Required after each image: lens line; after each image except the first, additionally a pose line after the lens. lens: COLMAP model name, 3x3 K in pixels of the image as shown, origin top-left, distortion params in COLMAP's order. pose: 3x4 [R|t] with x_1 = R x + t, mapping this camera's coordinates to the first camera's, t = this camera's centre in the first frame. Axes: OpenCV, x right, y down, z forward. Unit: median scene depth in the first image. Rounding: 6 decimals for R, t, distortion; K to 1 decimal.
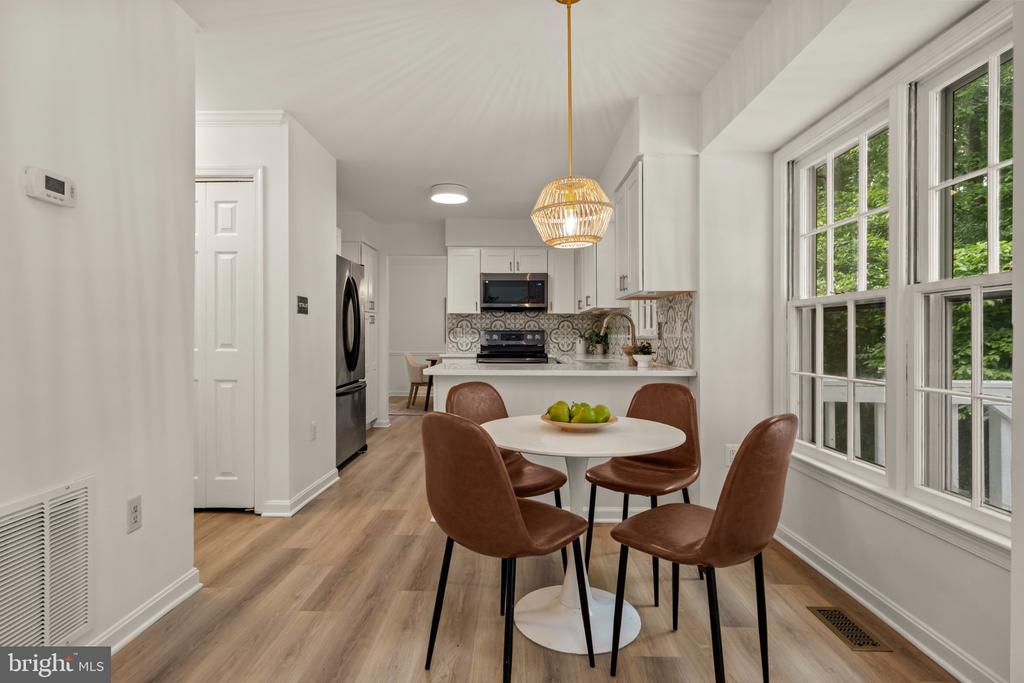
lens RADIAL K [[572.3, 0, 512.0], [0, 572.3, 341.5], [0, 0, 1]] dist [-0.000222, 0.000101]
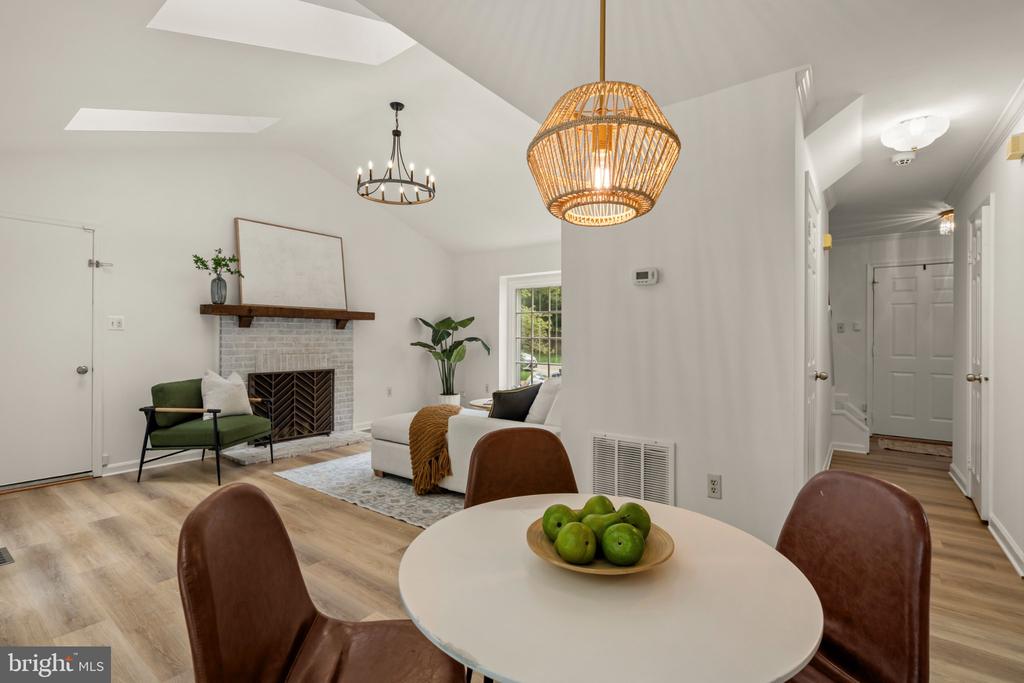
lens RADIAL K [[474.3, 0, 512.0], [0, 474.3, 341.5], [0, 0, 1]] dist [-0.000224, 0.000233]
pose [[-0.581411, -0.001079, -0.813609, 0.612294], [-0.016313, 0.999814, 0.010332, -0.058061], [0.813447, 0.019280, -0.581320, 1.359864]]
